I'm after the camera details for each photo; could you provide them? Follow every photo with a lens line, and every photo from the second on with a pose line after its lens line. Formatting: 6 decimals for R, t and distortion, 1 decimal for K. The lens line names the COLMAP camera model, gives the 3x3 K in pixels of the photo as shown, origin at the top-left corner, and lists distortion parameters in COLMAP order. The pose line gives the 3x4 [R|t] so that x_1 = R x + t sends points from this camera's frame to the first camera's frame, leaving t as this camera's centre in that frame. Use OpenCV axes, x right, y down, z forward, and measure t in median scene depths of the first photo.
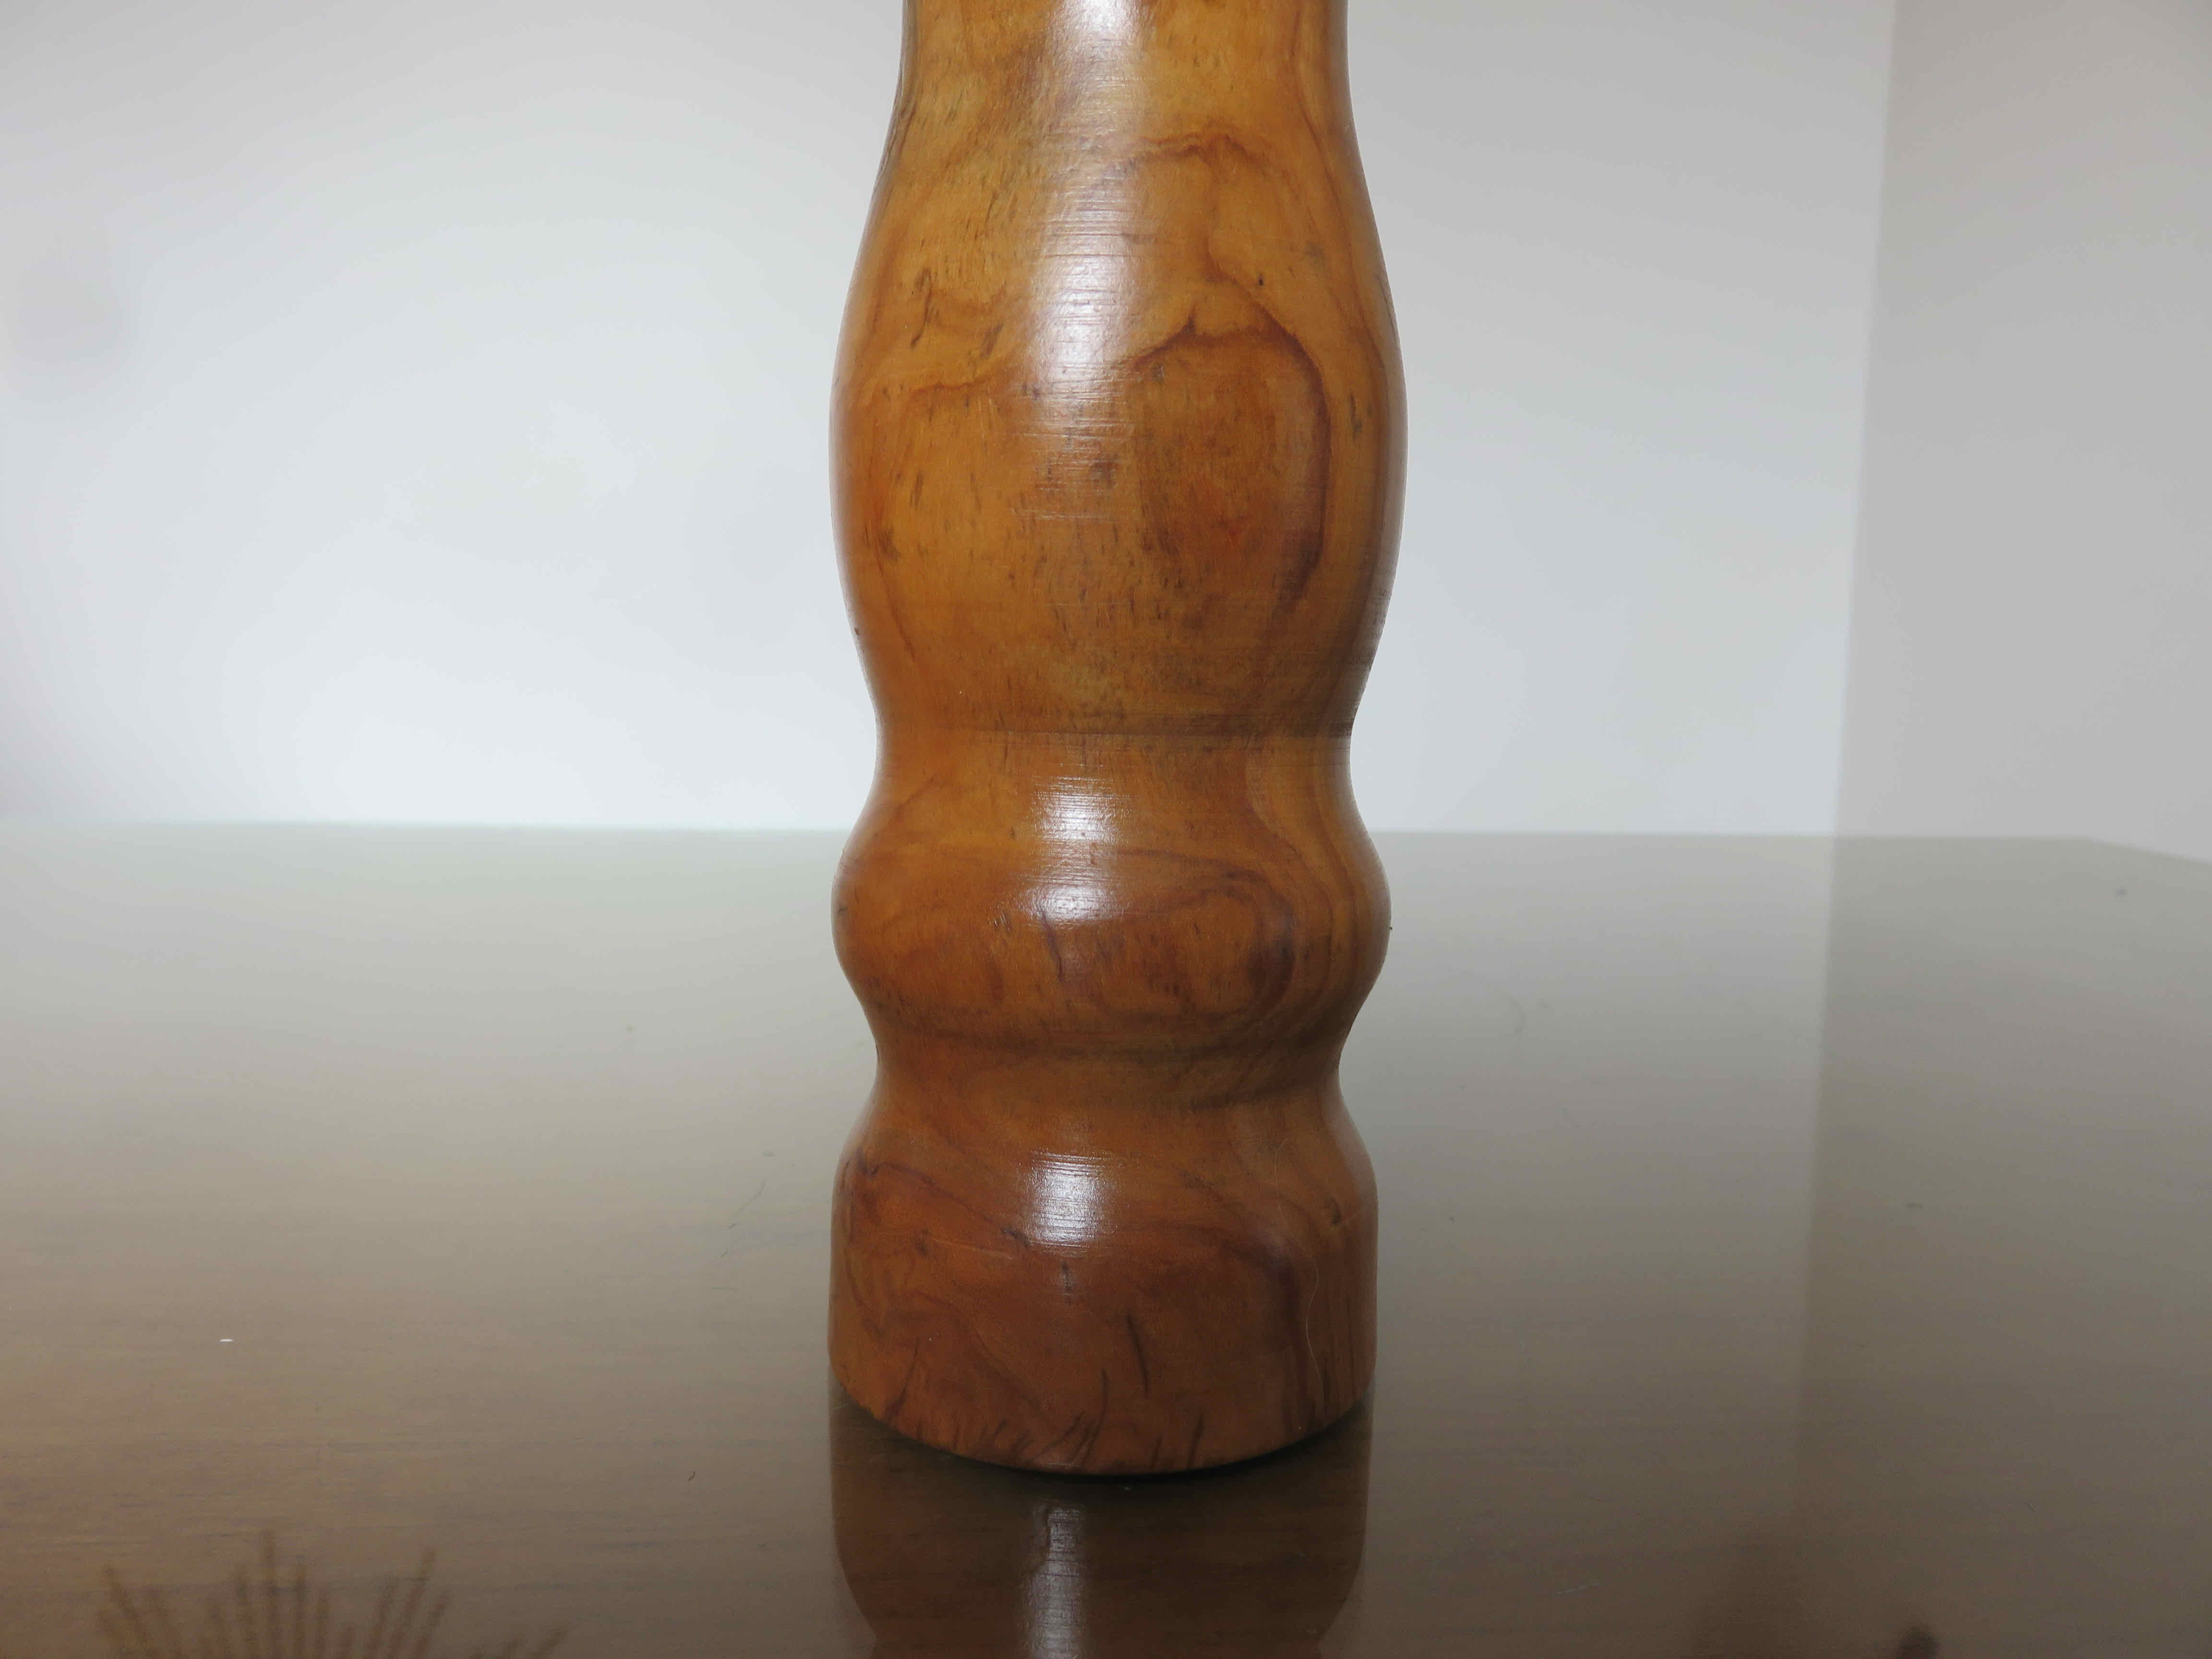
lens RADIAL K [[1697.1, 0, 1106.0], [0, 1697.1, 829.5], [0, 0, 1]] dist [-0.004302, -0.000832]
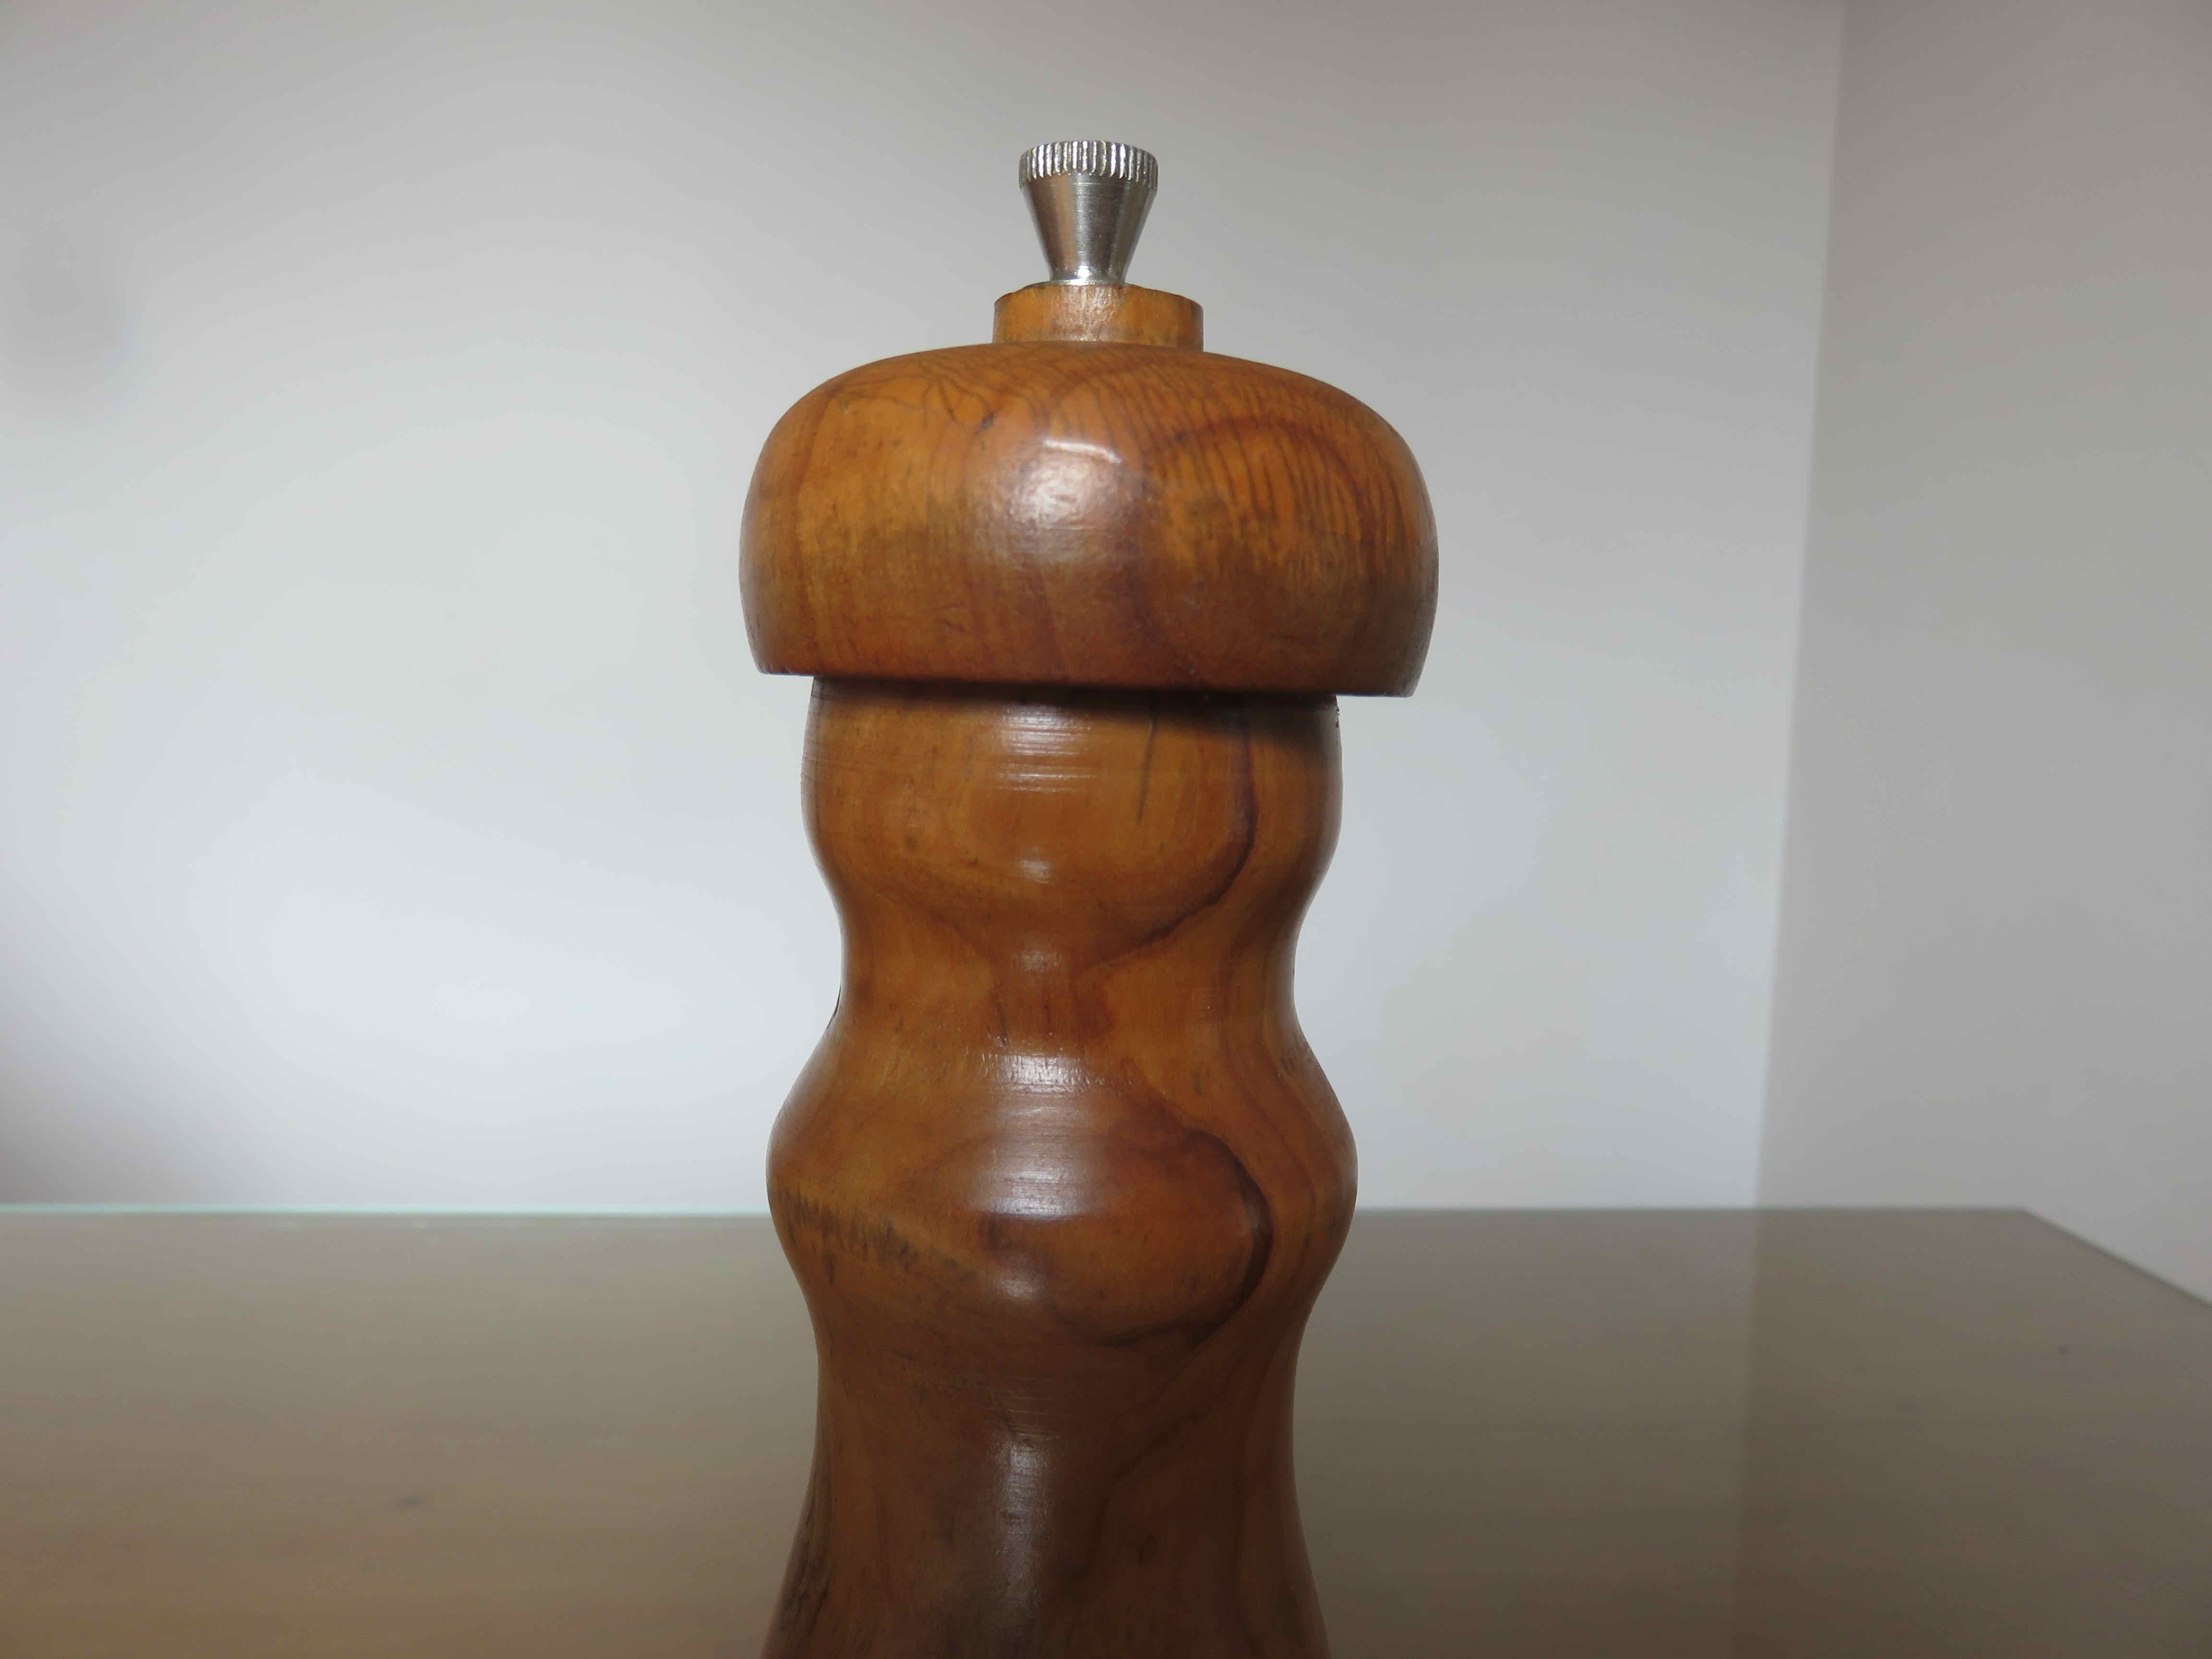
lens RADIAL K [[1638.2, 0, 1109.2], [0, 1638.2, 791.5], [0, 0, 1]] dist [0.004408, 0.001152]
pose [[0.999603, 0.014618, 0.024094, 0.013123], [-0.013655, 0.999120, -0.039650, -0.845544], [-0.024653, 0.039305, 0.998923, 0.093923]]
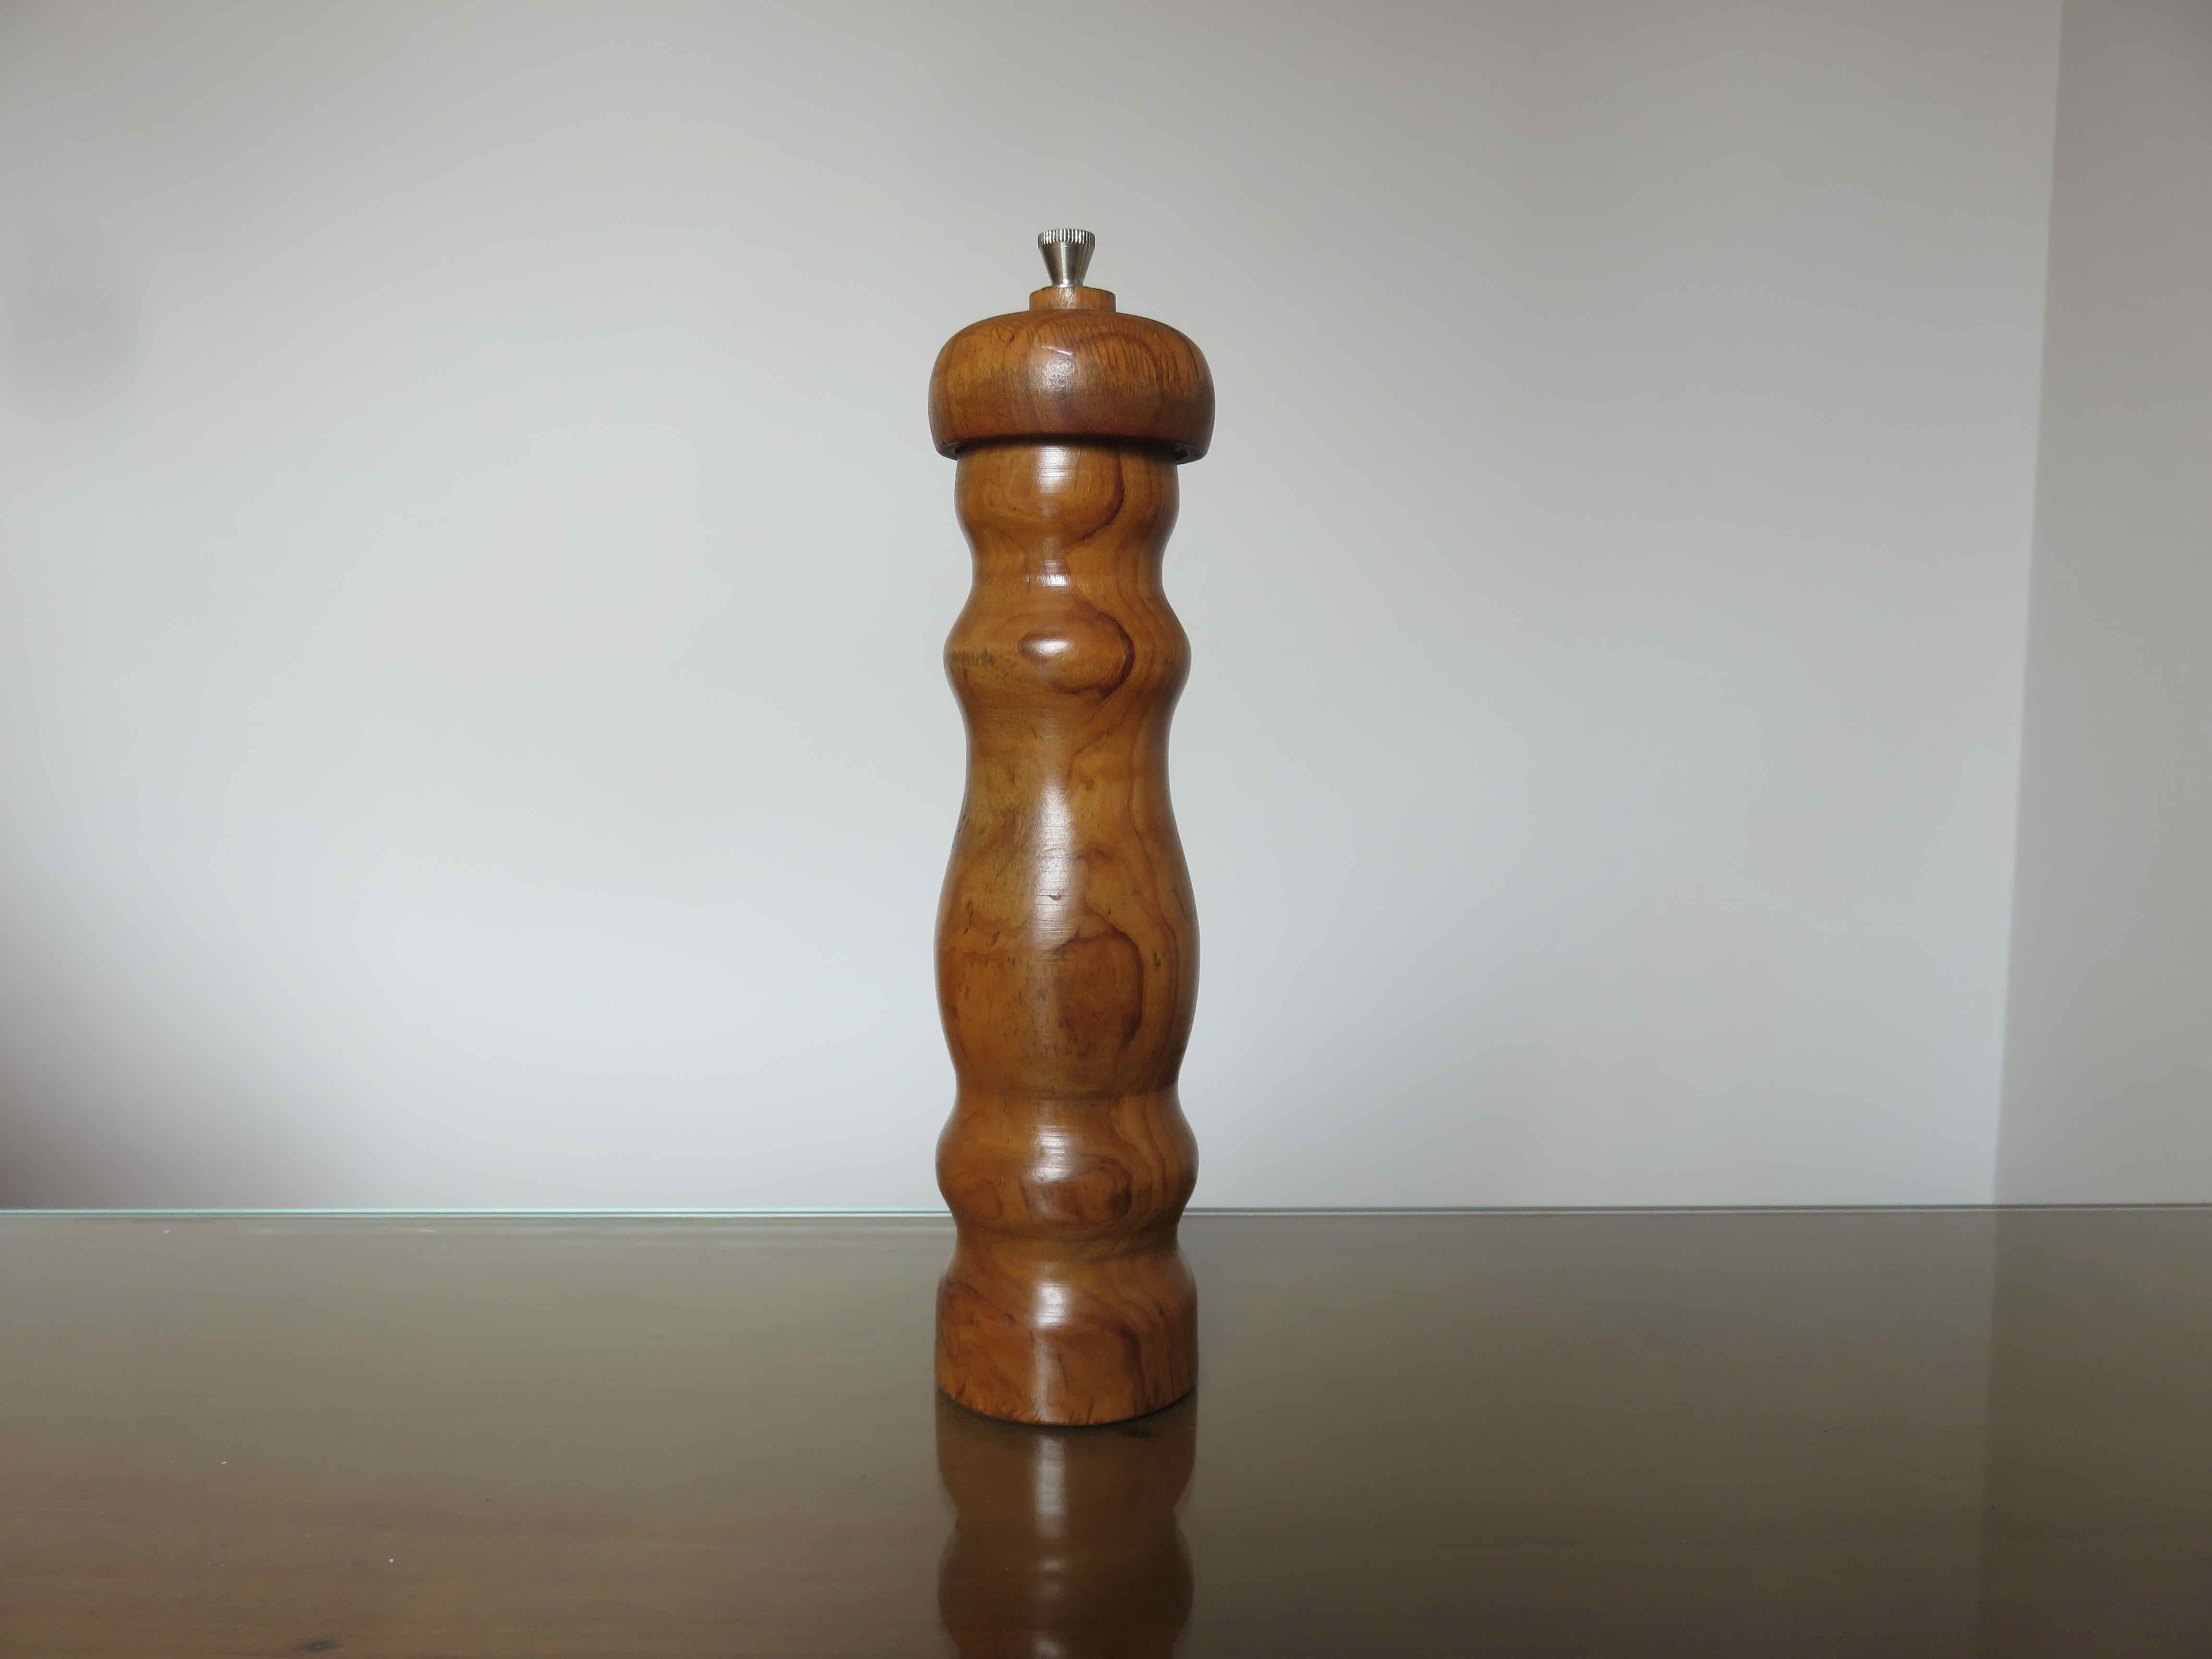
lens RADIAL K [[1697.1, 0, 1106.0], [0, 1697.1, 829.5], [0, 0, 1]] dist [-0.004302, -0.000832]
pose [[0.993492, -0.002336, -0.113874, 0.340011], [-0.001380, 0.999469, -0.032548, -0.345334], [0.113890, 0.032493, 0.992962, -1.282830]]
